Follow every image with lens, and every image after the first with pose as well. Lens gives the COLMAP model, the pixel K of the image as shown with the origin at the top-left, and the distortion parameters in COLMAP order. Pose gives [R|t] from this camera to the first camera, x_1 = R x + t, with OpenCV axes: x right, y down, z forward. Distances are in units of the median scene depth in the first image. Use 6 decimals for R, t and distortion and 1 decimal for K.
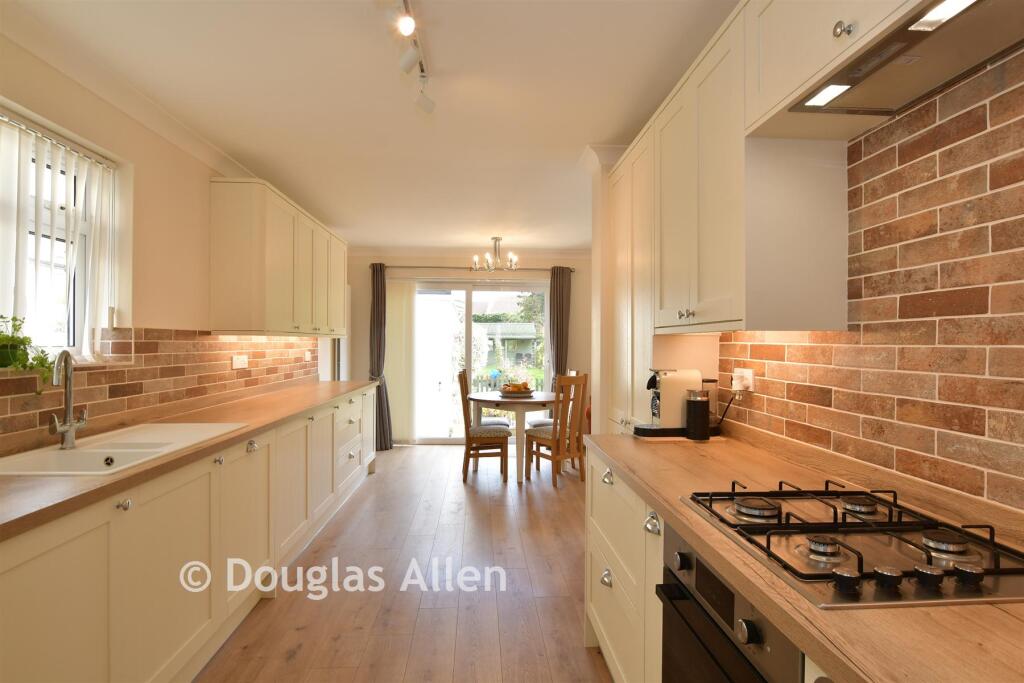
lens RADIAL K [[563.1, 0, 512.0], [0, 563.1, 341.5], [0, 0, 1]] dist [0.000078, -0.000034]
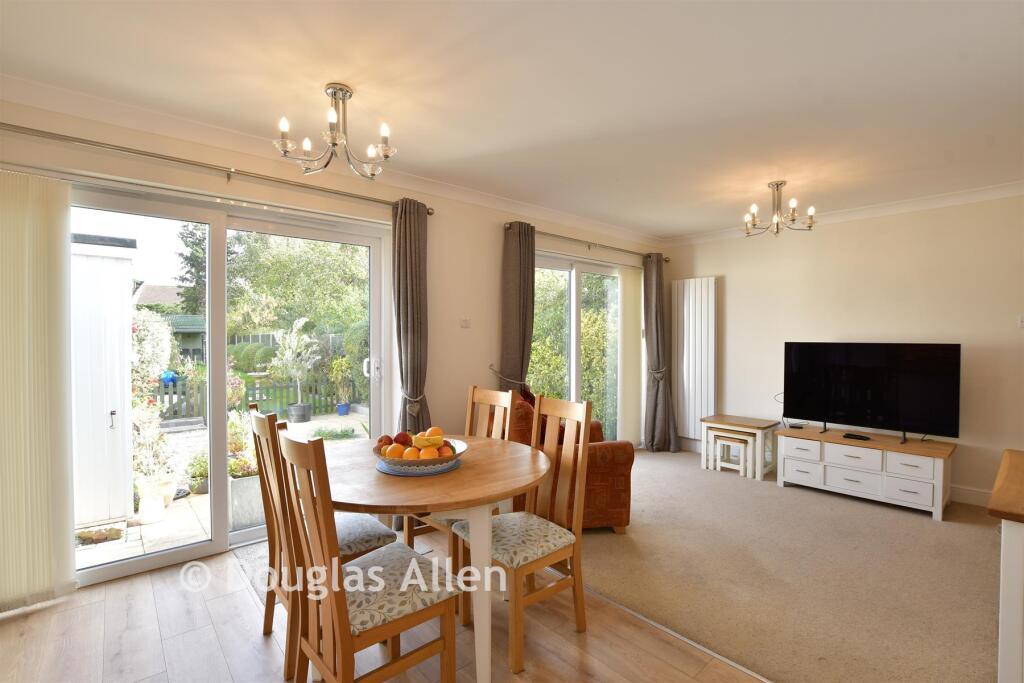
lens RADIAL K [[466.4, 0, 512.0], [0, 466.4, 341.5], [0, 0, 1]] dist [-0.000543, 0.000008]
pose [[0.796619, -0.010022, 0.604399, -0.133925], [0.001895, 0.999899, 0.014084, 0.003396], [-0.604479, -0.010074, 0.796557, 0.619695]]
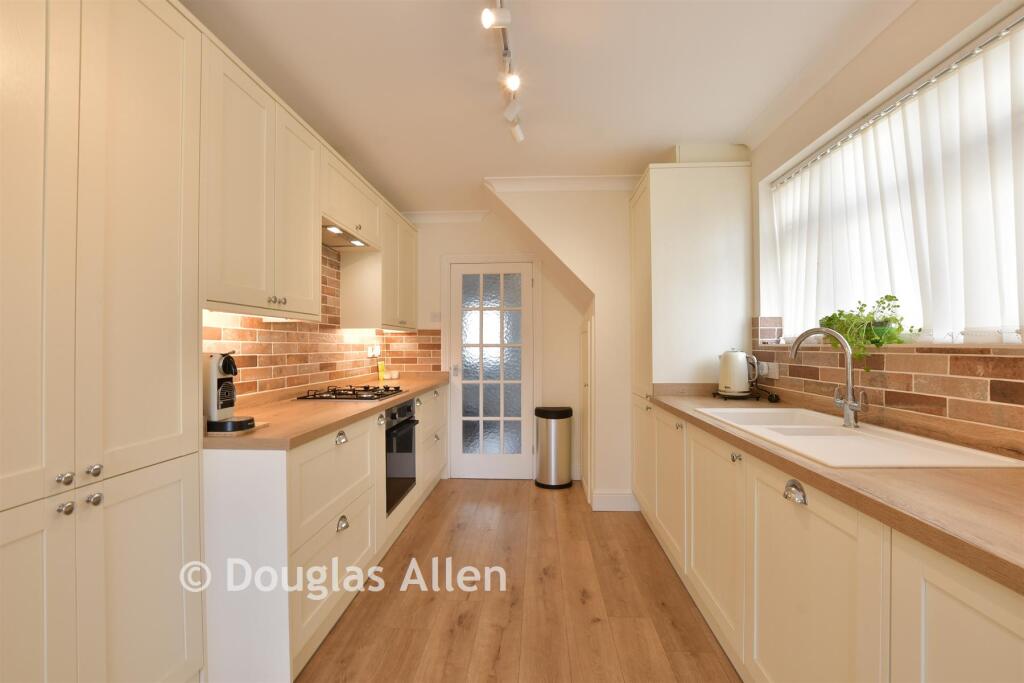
lens RADIAL K [[449.9, 0, 512.0], [0, 449.9, 341.5], [0, 0, 1]] dist [0.000099, 0.000007]
pose [[-0.992994, 0.002186, 0.118141, -0.295249], [0.001038, 0.999952, -0.009785, 0.048091], [-0.118157, -0.009594, -0.992949, 1.914217]]
